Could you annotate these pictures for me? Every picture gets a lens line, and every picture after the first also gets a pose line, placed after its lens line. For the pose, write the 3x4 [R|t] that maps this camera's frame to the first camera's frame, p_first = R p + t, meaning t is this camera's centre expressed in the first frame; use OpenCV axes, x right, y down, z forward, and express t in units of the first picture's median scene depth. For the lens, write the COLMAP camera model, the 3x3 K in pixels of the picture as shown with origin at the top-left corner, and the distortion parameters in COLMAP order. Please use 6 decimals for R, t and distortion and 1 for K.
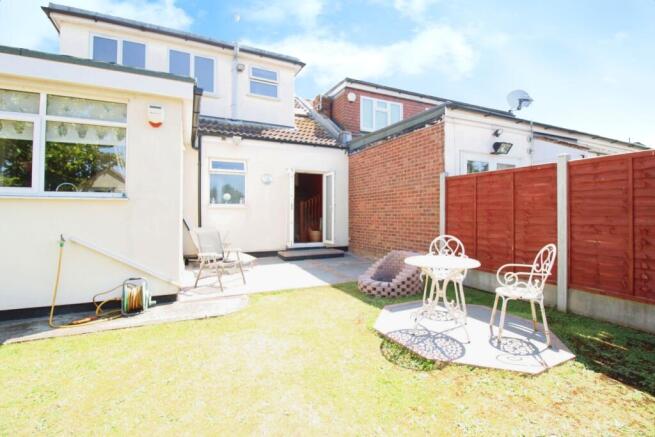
lens RADIAL K [[308.0, 0, 326.3], [0, 308.0, 207.7], [0, 0, 1]] dist [-0.016646, -0.000462]
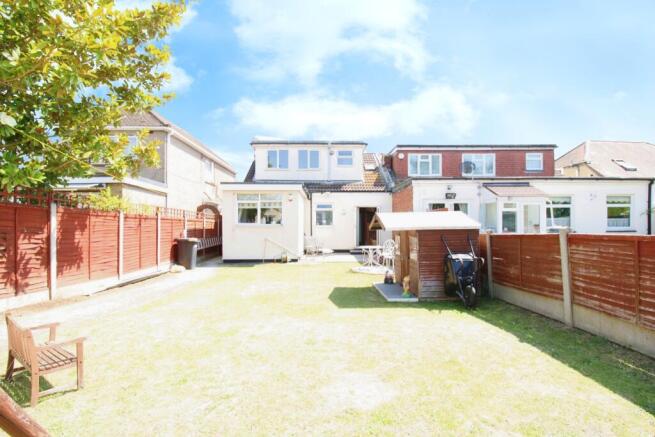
lens RADIAL K [[308.0, 0, 326.3], [0, 308.0, 207.7], [0, 0, 1]] dist [-0.016646, -0.000462]
pose [[0.911926, -0.029434, -0.409297, 0.488676], [0.011719, 0.998885, -0.045723, -0.032533], [0.410186, 0.036899, 0.911255, -0.787911]]
